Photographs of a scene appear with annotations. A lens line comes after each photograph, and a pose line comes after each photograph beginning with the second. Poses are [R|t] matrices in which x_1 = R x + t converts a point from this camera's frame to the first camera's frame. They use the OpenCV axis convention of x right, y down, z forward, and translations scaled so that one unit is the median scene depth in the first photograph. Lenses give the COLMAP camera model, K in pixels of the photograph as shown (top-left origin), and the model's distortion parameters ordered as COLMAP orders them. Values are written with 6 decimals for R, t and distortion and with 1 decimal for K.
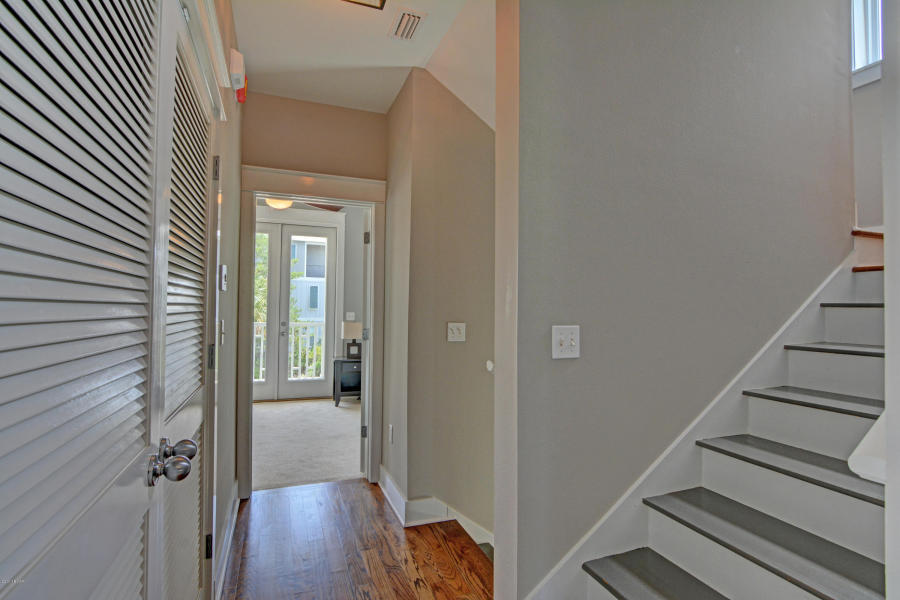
lens RADIAL K [[439.4, 0, 444.0], [0, 439.4, 301.4], [0, 0, 1]] dist [-0.023611, 0.004822]
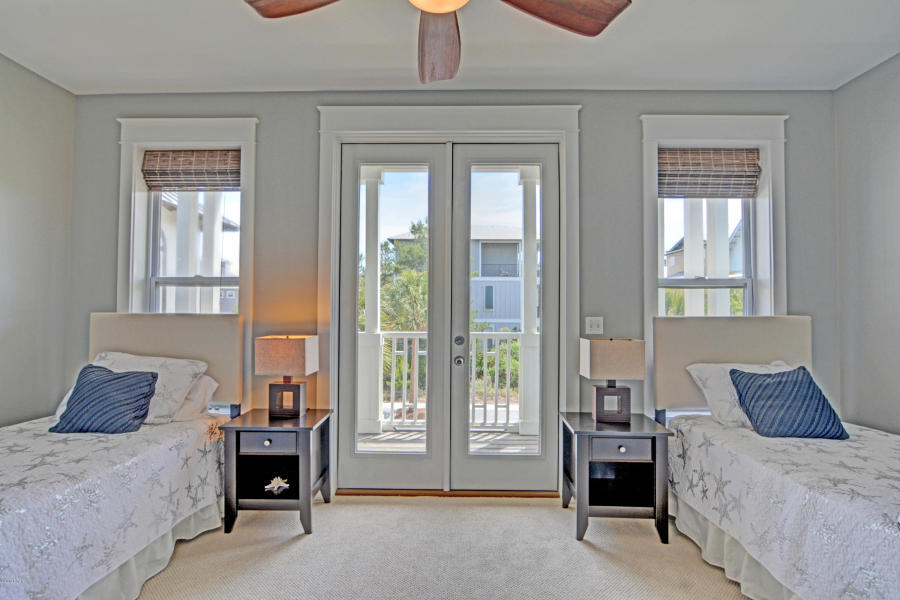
lens RADIAL K [[439.4, 0, 446.6], [0, 439.4, 294.2], [0, 0, 1]] dist [-0.023611, 0.004822]
pose [[0.928106, -0.022823, -0.371616, -0.189152], [0.016550, 0.999662, -0.020064, 0.007665], [0.371948, 0.012471, 0.928170, 0.519988]]
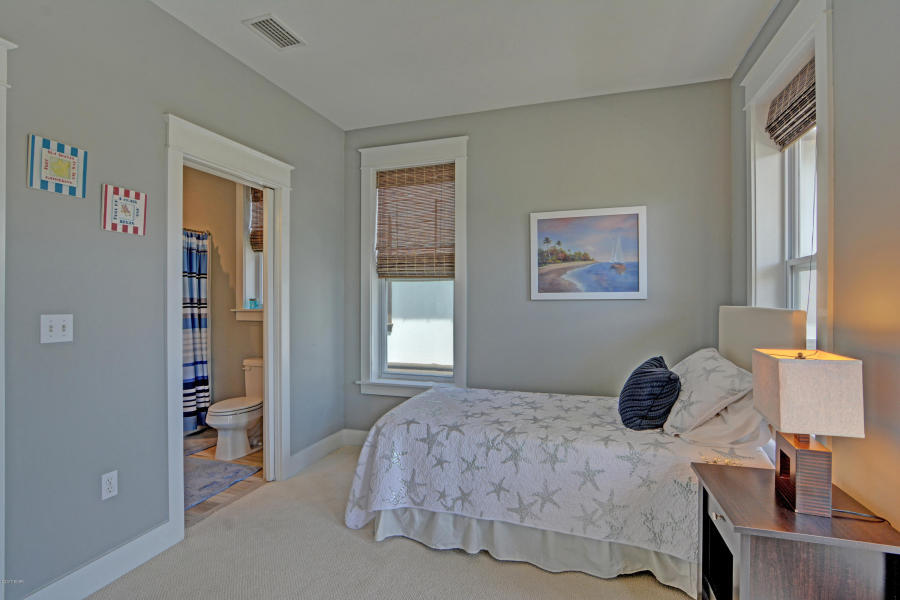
lens RADIAL K [[439.4, 0, 451.2], [0, 439.4, 306.3], [0, 0, 1]] dist [-0.023611, 0.004822]
pose [[-0.643214, -0.007785, -0.765647, -0.206969], [0.007866, 0.999828, -0.016775, 0.016847], [0.765646, -0.016813, -0.643043, 0.872621]]
